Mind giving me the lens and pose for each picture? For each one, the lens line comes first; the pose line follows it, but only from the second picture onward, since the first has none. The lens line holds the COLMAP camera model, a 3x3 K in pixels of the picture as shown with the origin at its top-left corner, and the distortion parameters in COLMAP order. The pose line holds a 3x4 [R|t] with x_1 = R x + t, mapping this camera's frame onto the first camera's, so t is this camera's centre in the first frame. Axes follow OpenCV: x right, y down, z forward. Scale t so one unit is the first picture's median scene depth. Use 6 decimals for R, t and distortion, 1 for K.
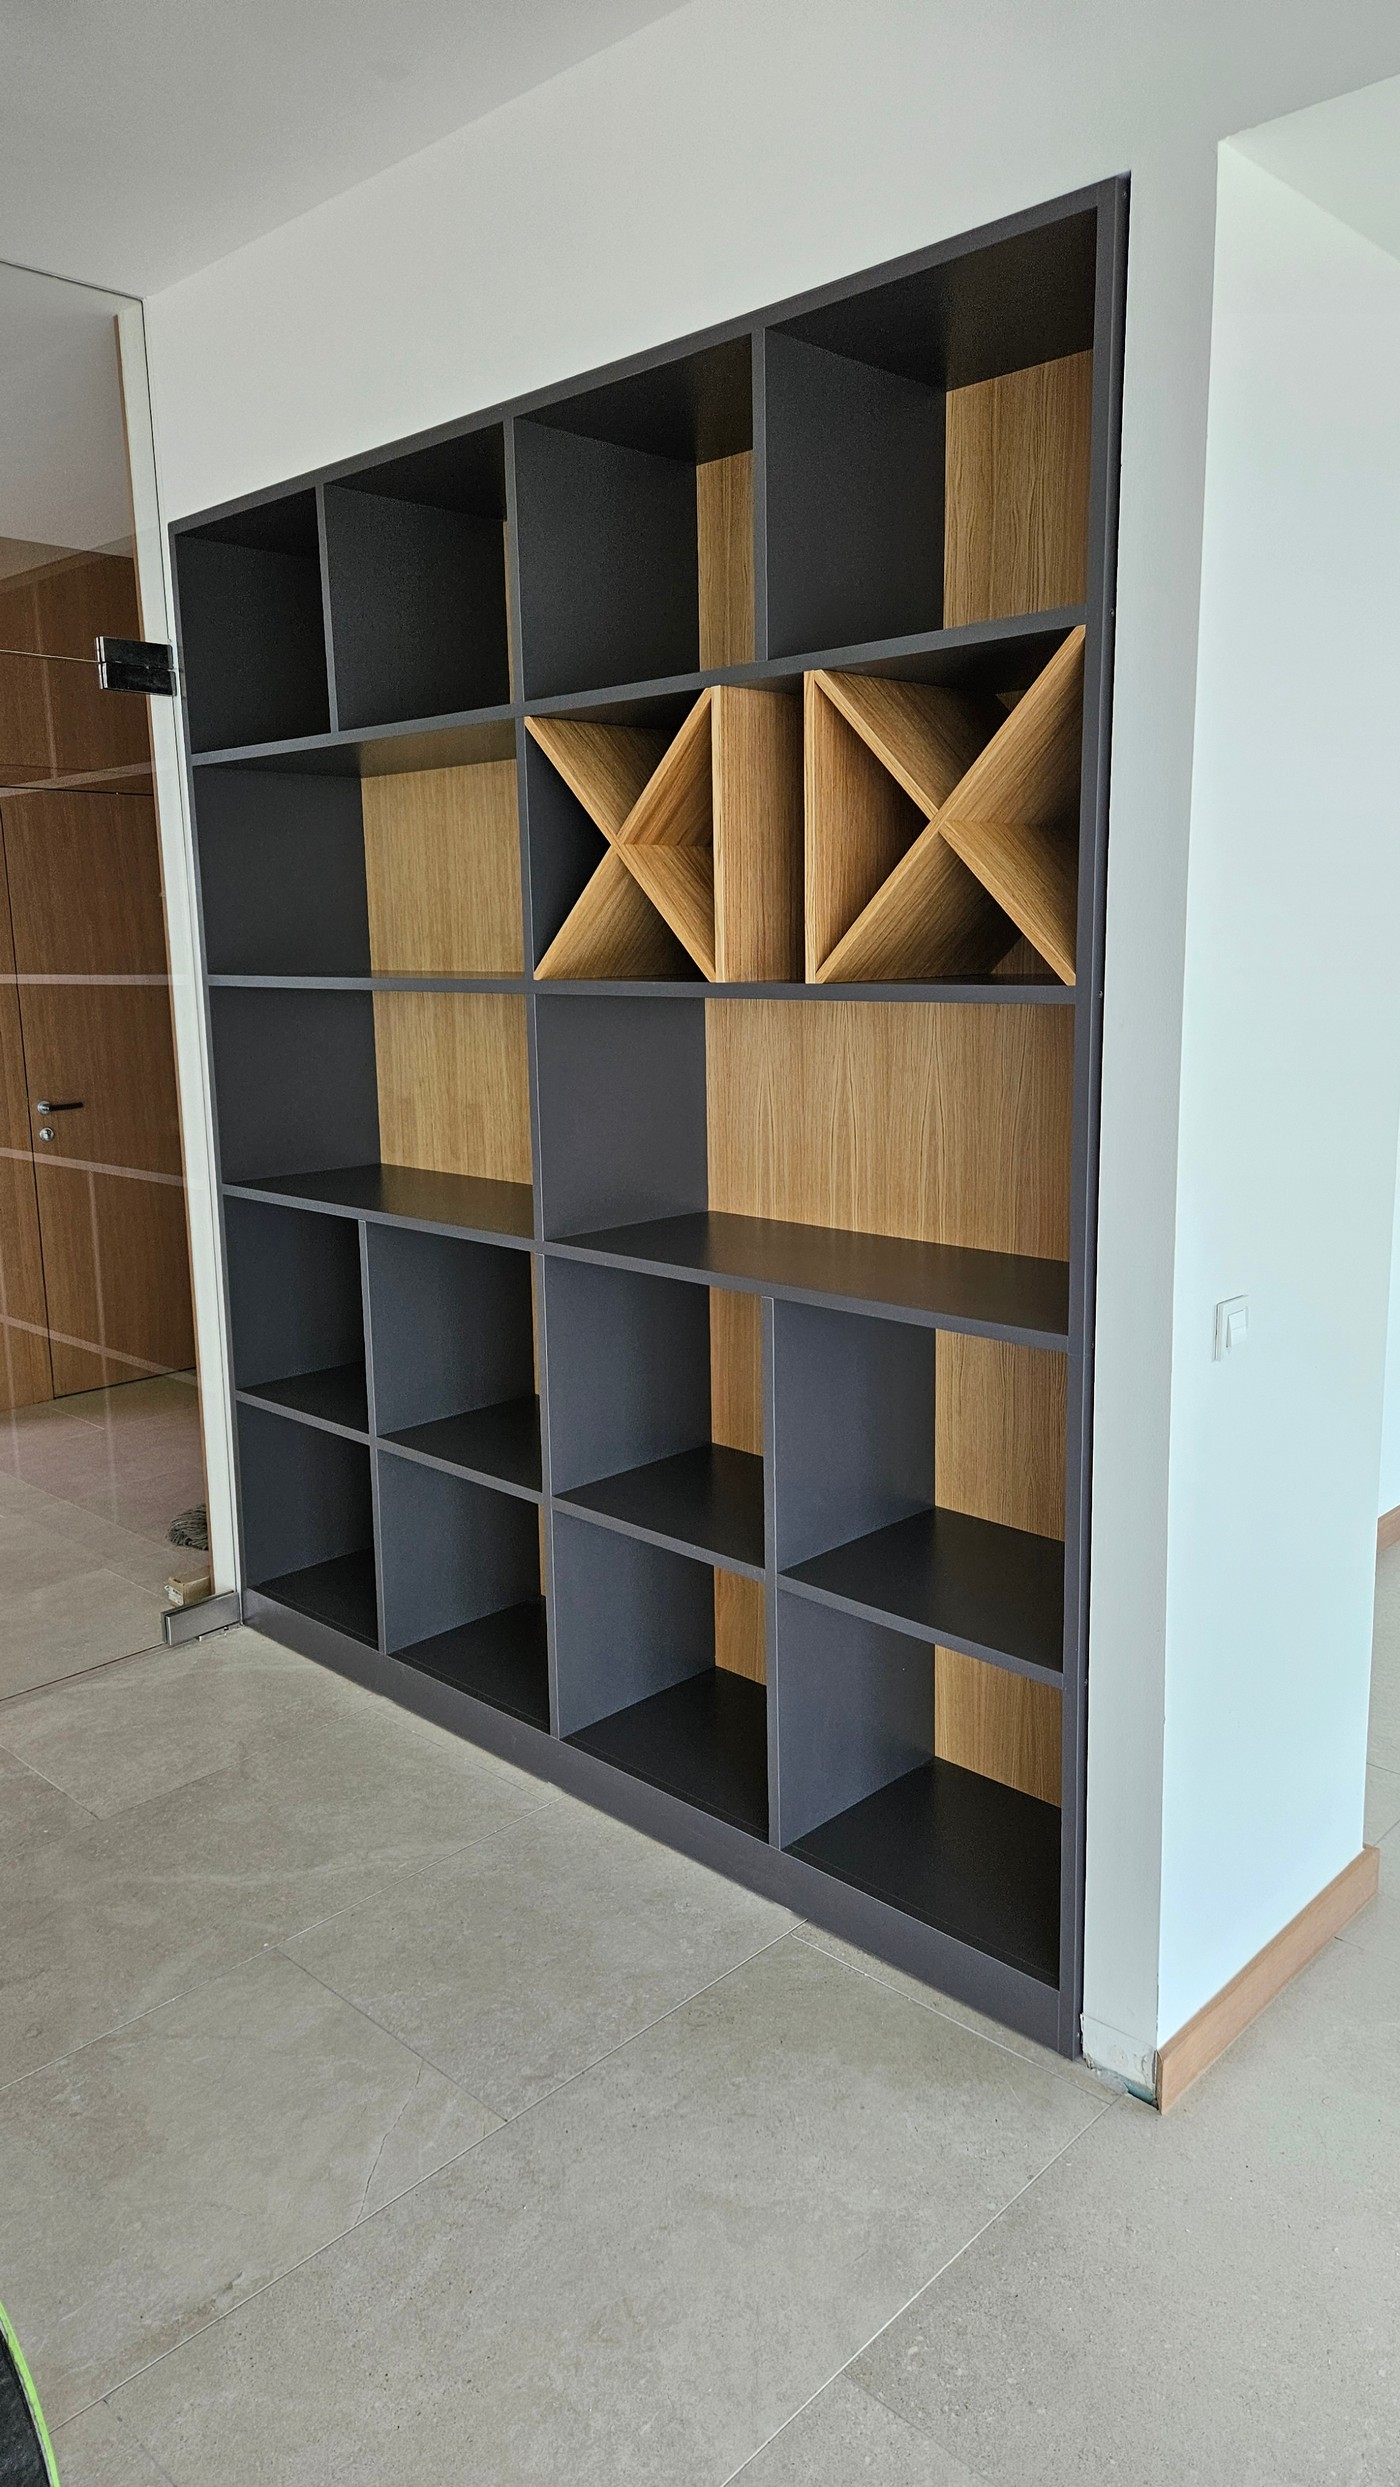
lens RADIAL K [[1671.2, 0, 692.0], [0, 1671.2, 1219.2], [0, 0, 1]] dist [0.068115, -0.075423]
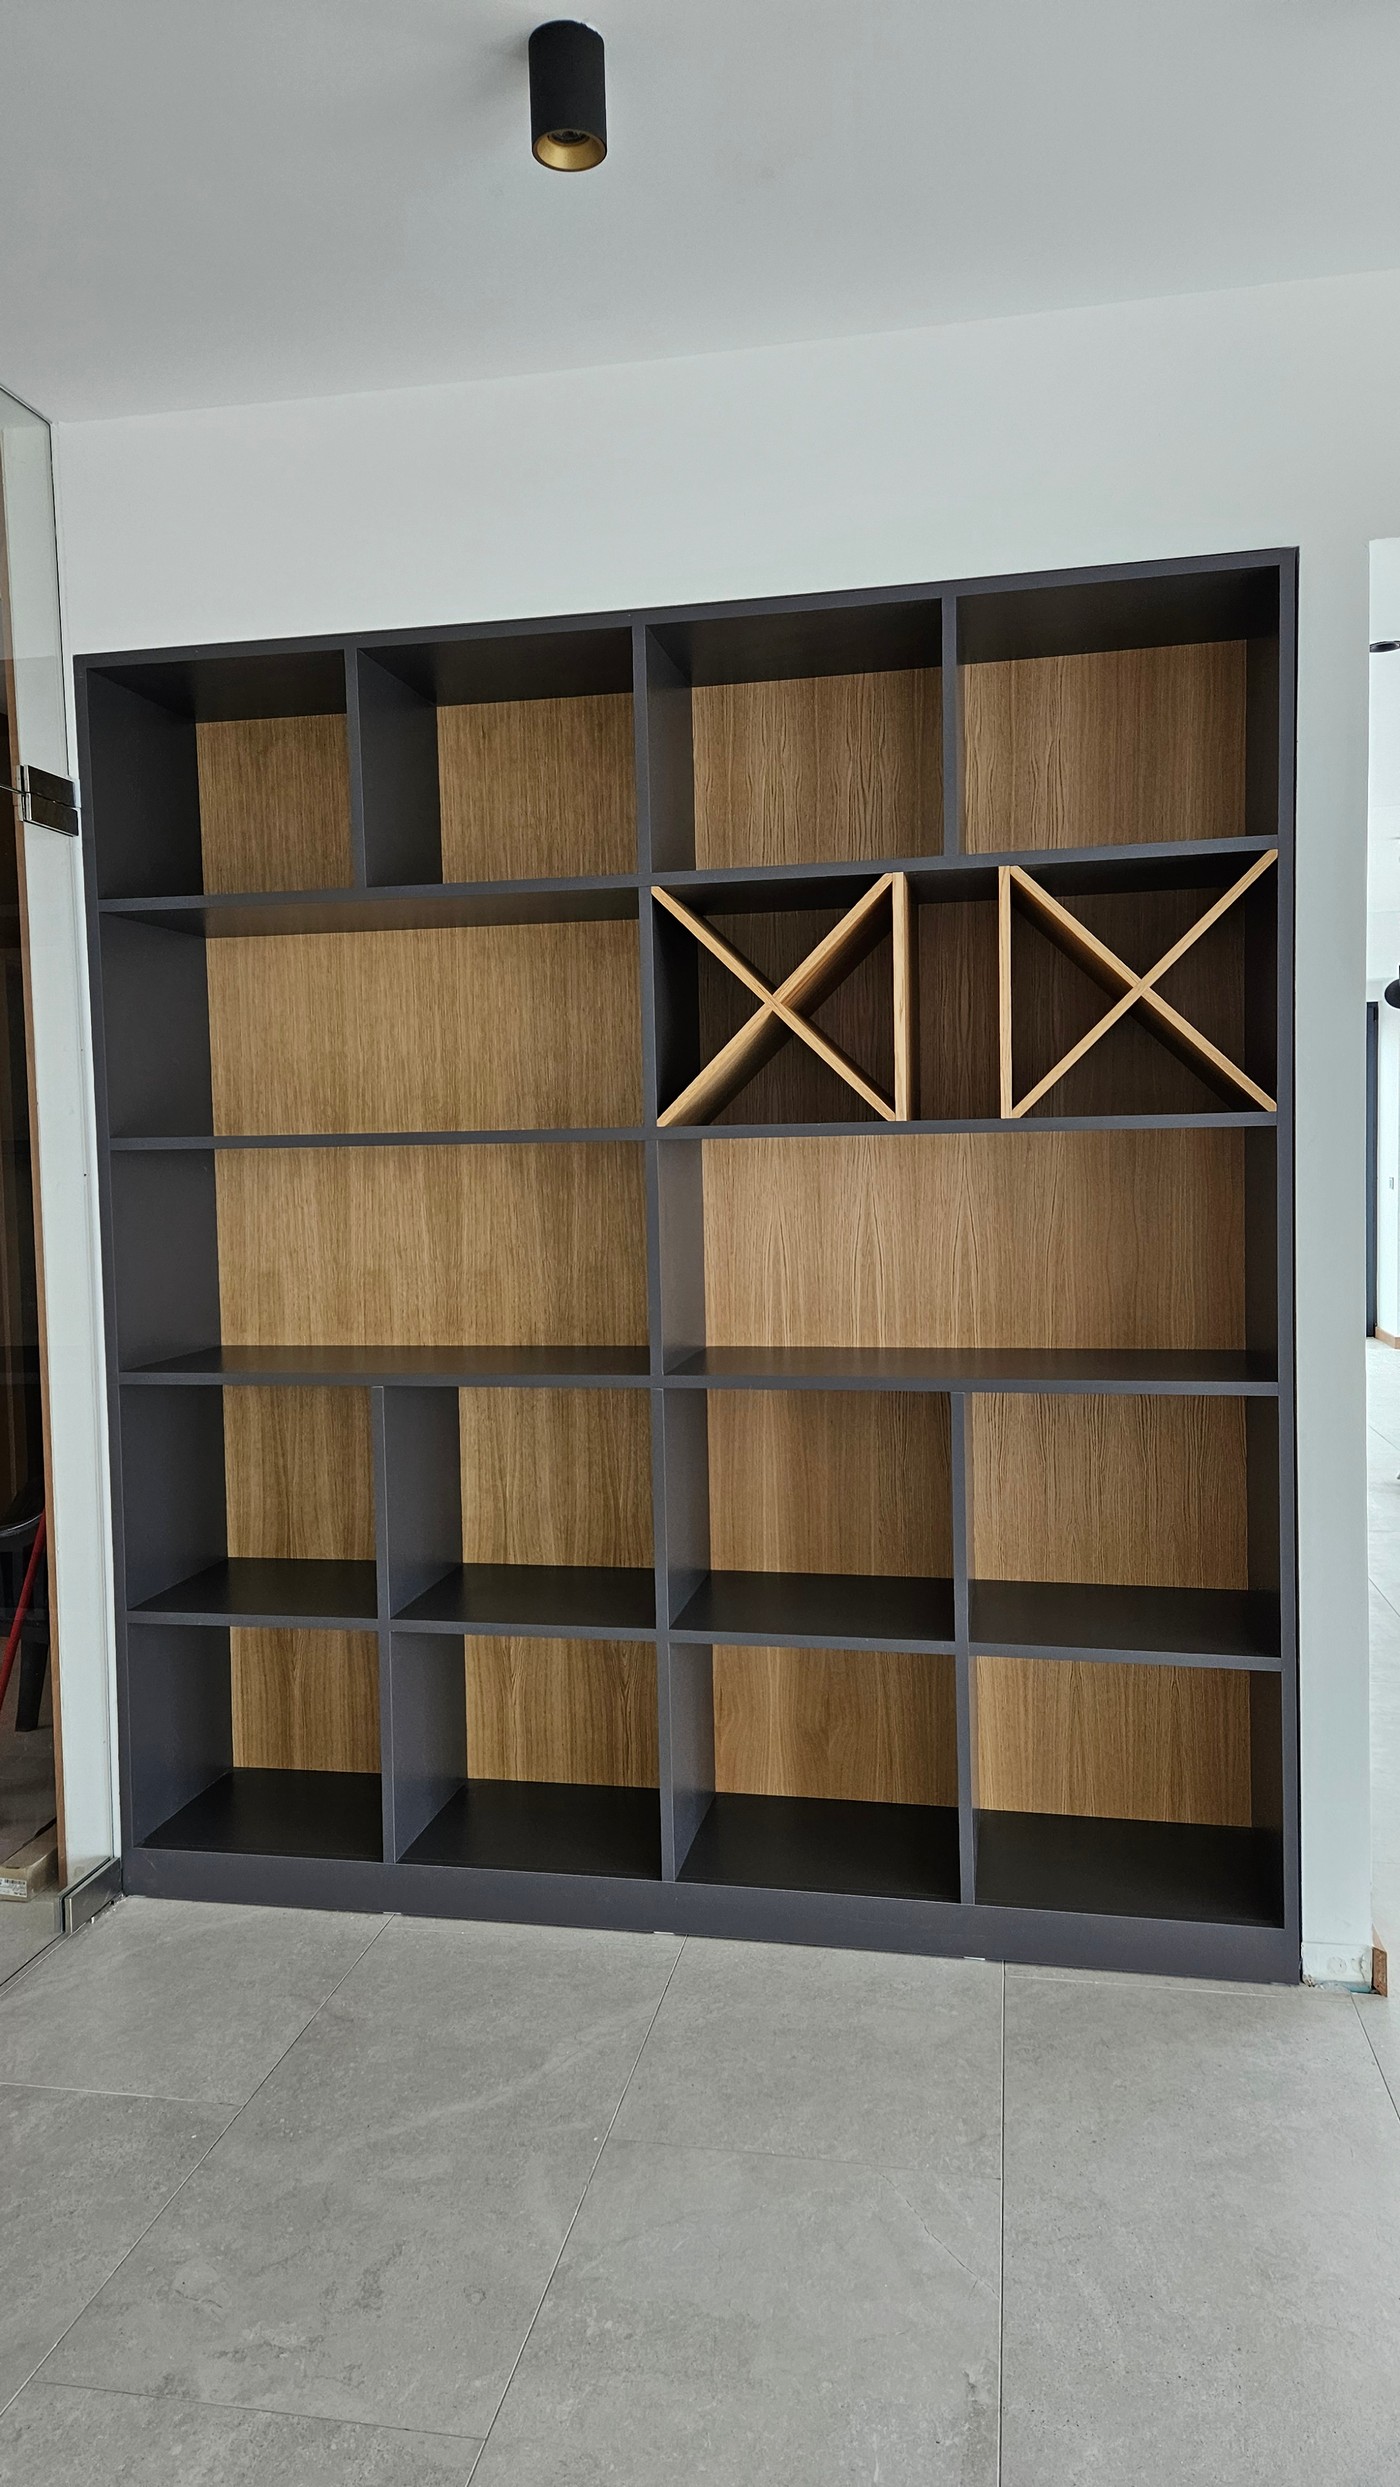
lens RADIAL K [[1671.2, 0, 692.0], [0, 1671.2, 1219.2], [0, 0, 1]] dist [0.068115, -0.075423]
pose [[0.835239, -0.023450, 0.549386, -0.628078], [0.098869, 0.989213, -0.108089, 0.030900], [-0.540925, 0.144598, 0.828548, 0.113505]]
